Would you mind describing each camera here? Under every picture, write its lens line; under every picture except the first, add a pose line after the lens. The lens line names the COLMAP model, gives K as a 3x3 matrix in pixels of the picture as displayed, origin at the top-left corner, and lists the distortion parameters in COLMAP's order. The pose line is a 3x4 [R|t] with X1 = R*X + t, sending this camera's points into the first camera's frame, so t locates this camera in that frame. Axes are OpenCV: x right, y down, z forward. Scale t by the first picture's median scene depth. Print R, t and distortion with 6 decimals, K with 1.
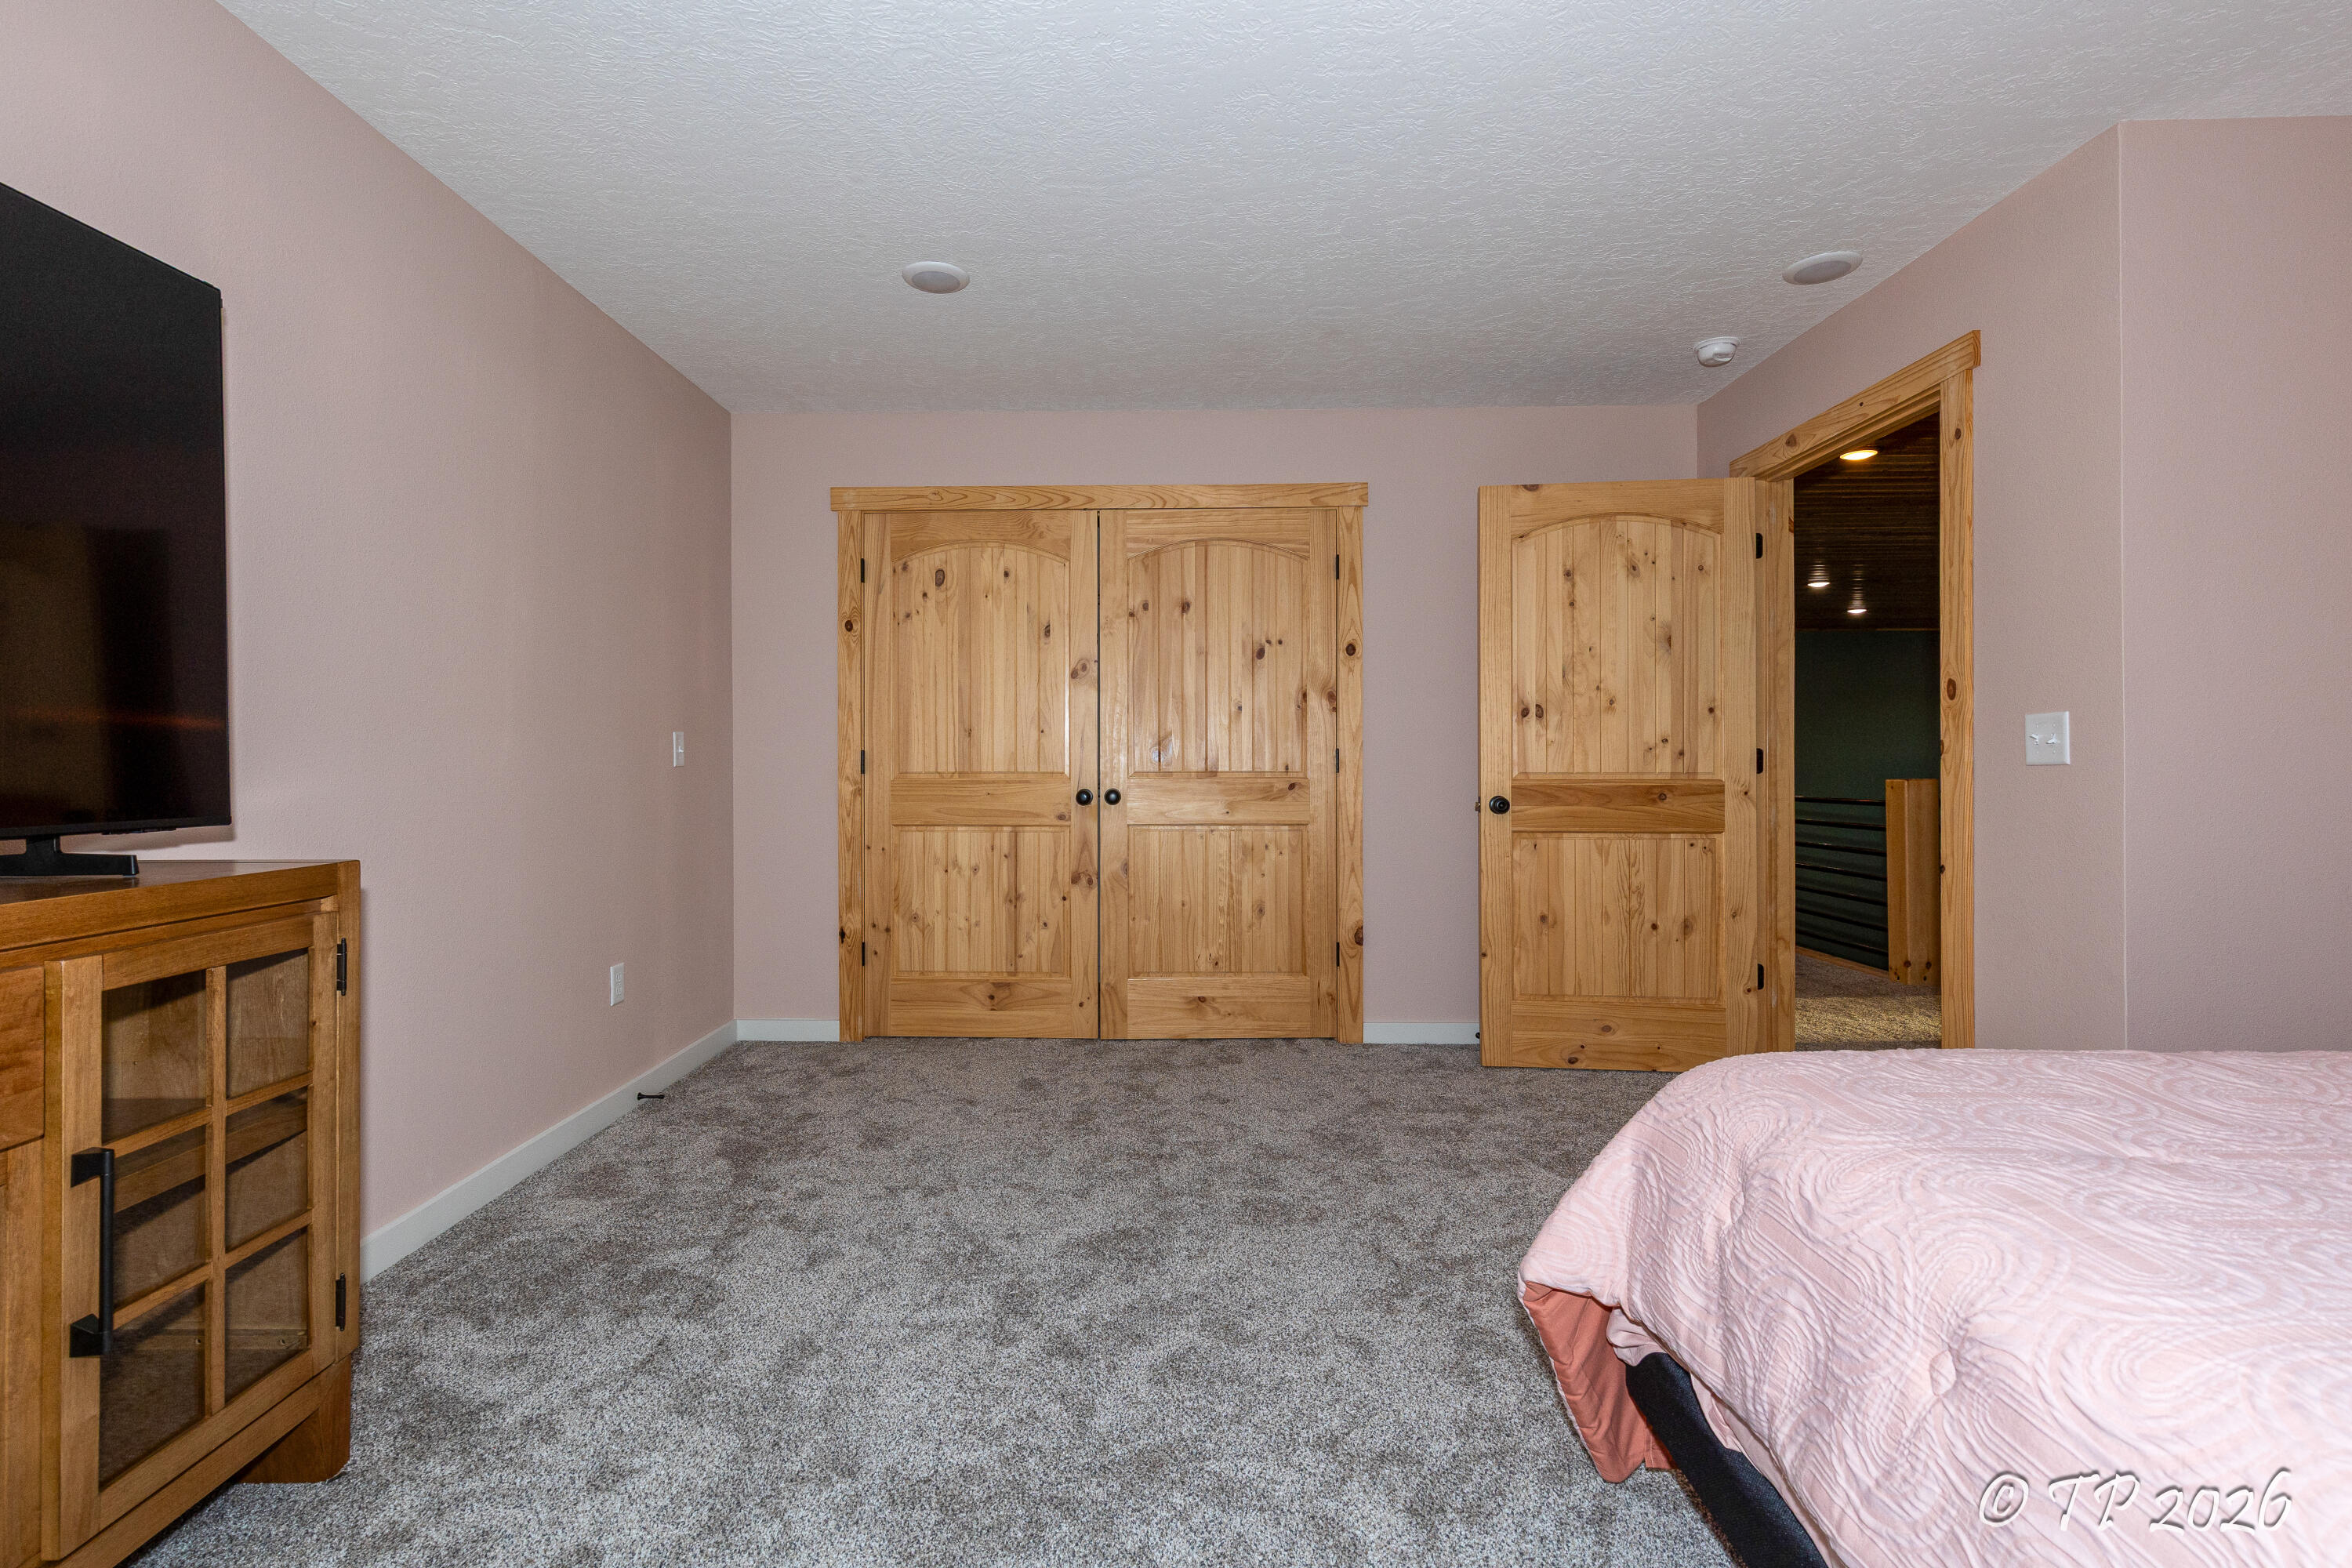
lens RADIAL K [[1110.9, 0, 1168.2], [0, 1110.9, 784.8], [0, 0, 1]] dist [0.006030, 0.000216]
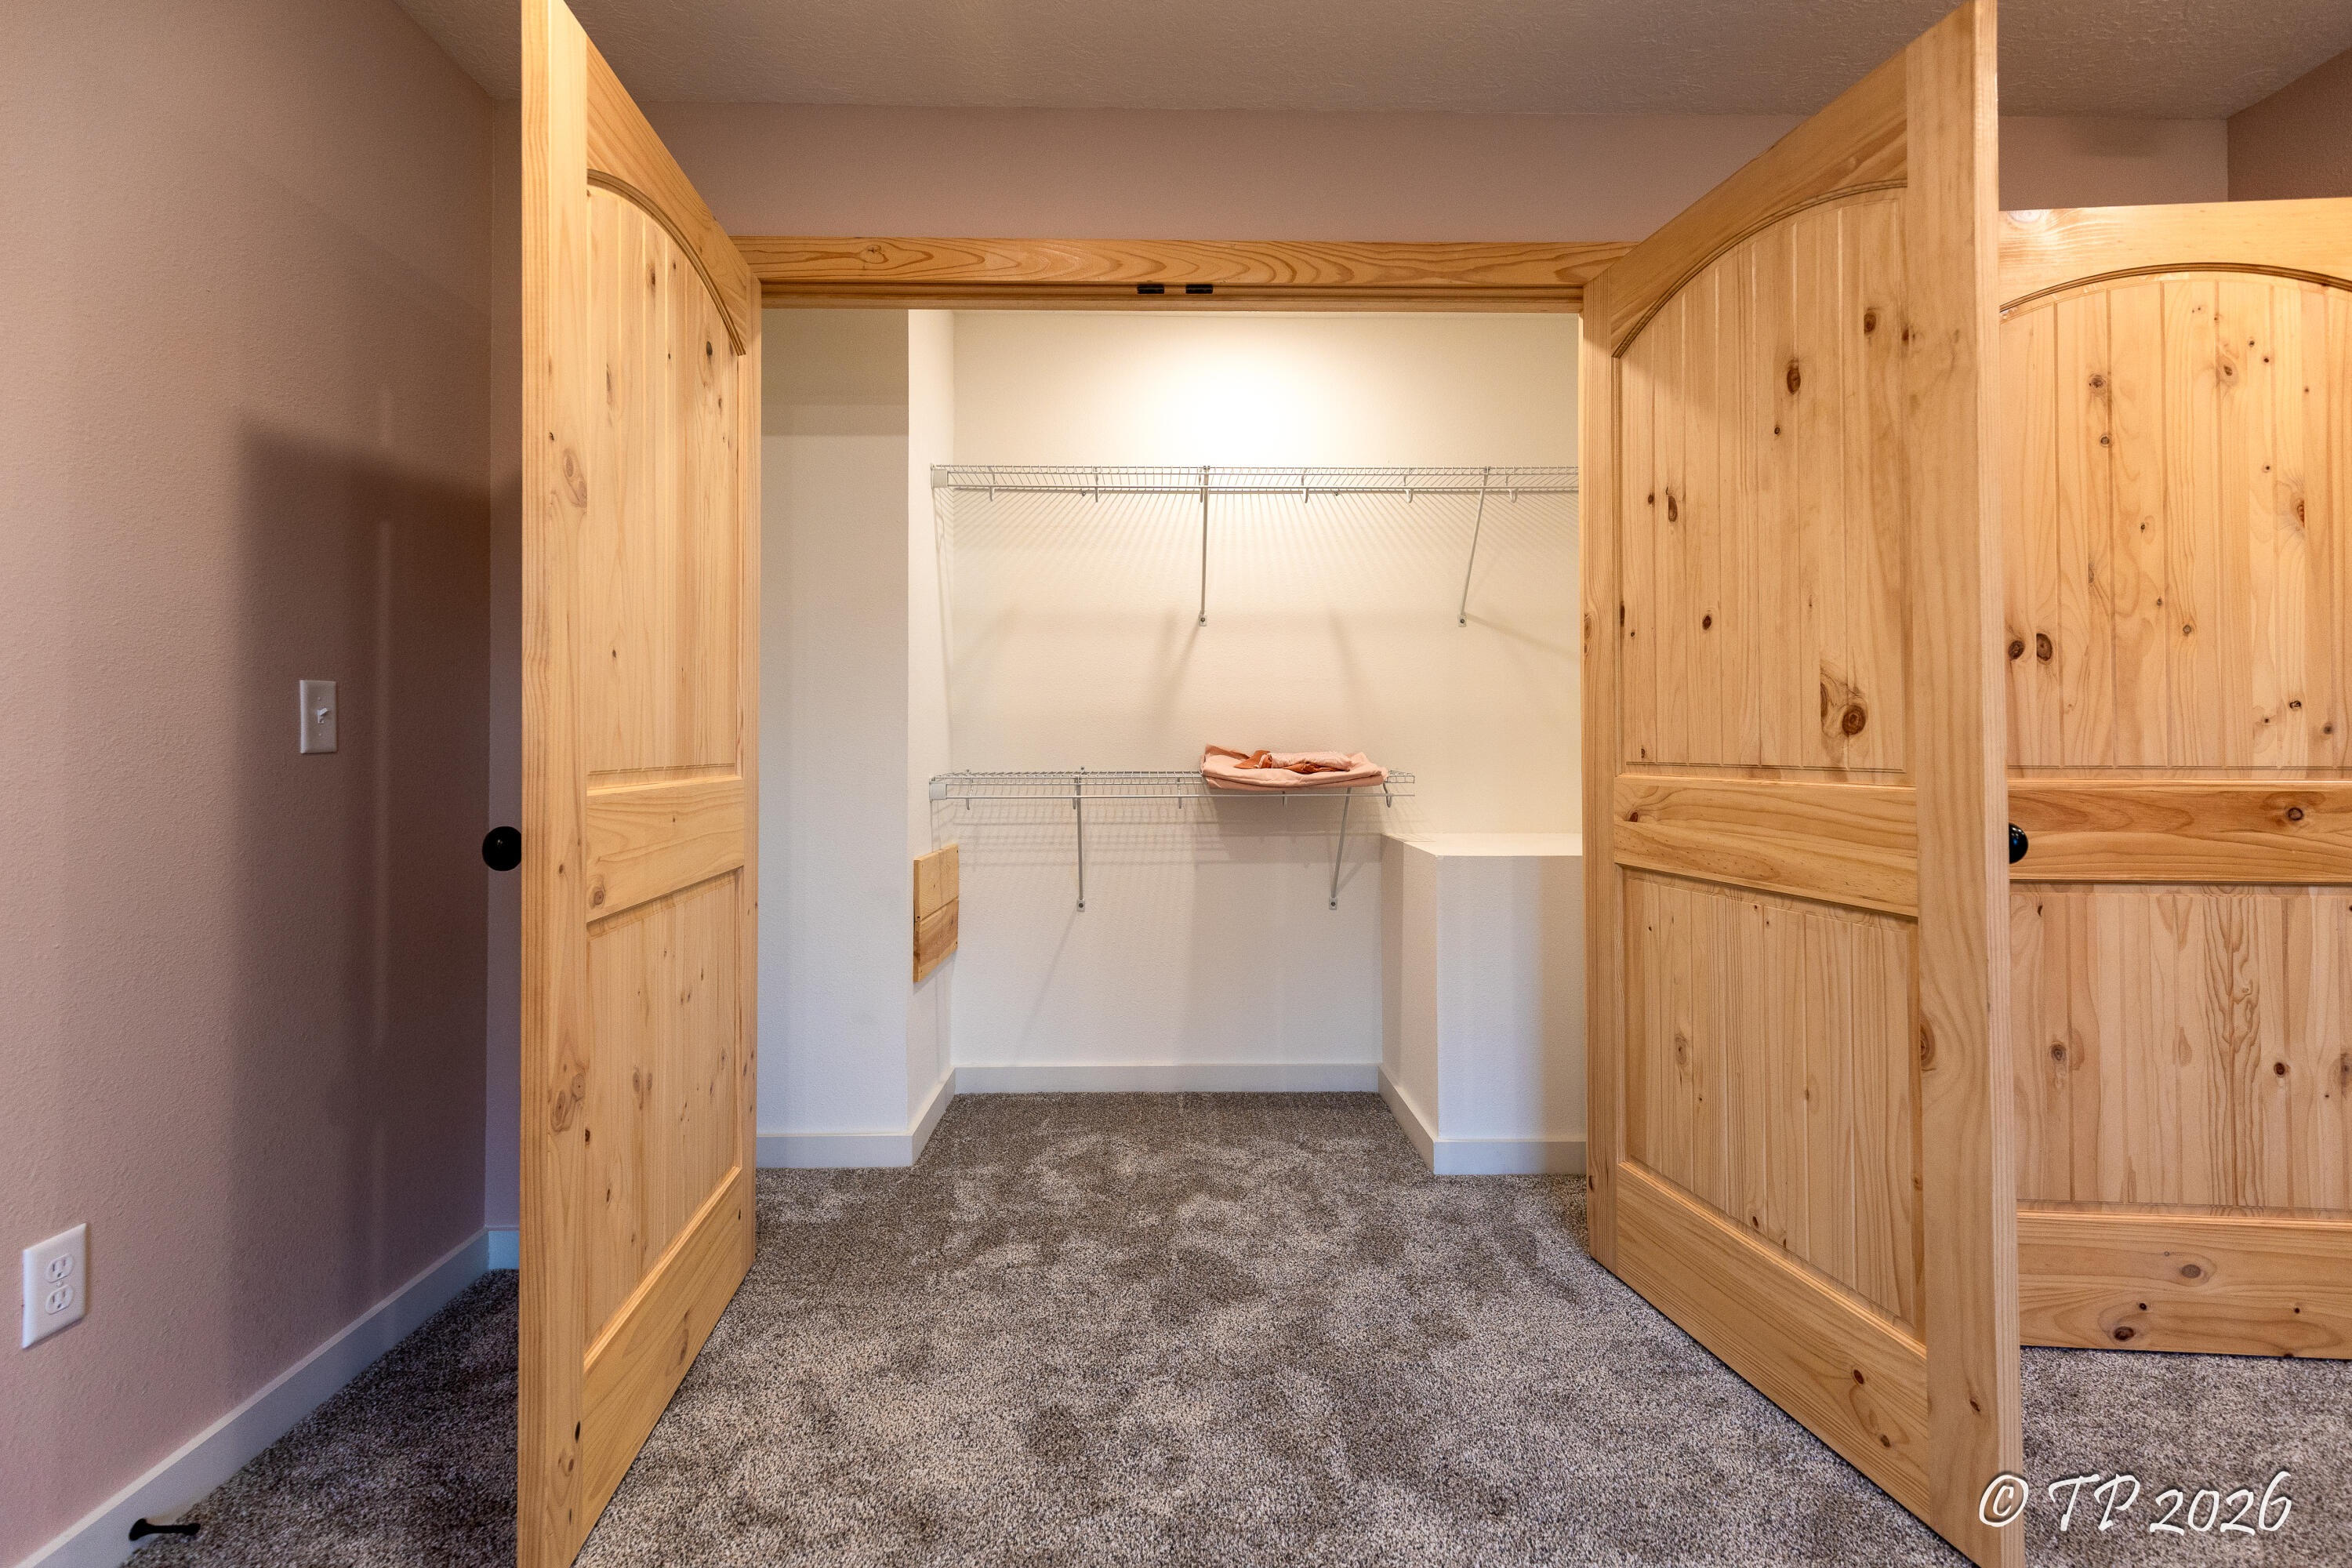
lens RADIAL K [[1110.9, 0, 1179.0], [0, 1110.9, 774.6], [0, 0, 1]] dist [0.006030, 0.000216]
pose [[0.999763, 0.001209, 0.021736, -0.078793], [-0.001072, 0.999980, -0.006286, -0.003780], [-0.021743, 0.006261, 0.999744, 0.496837]]
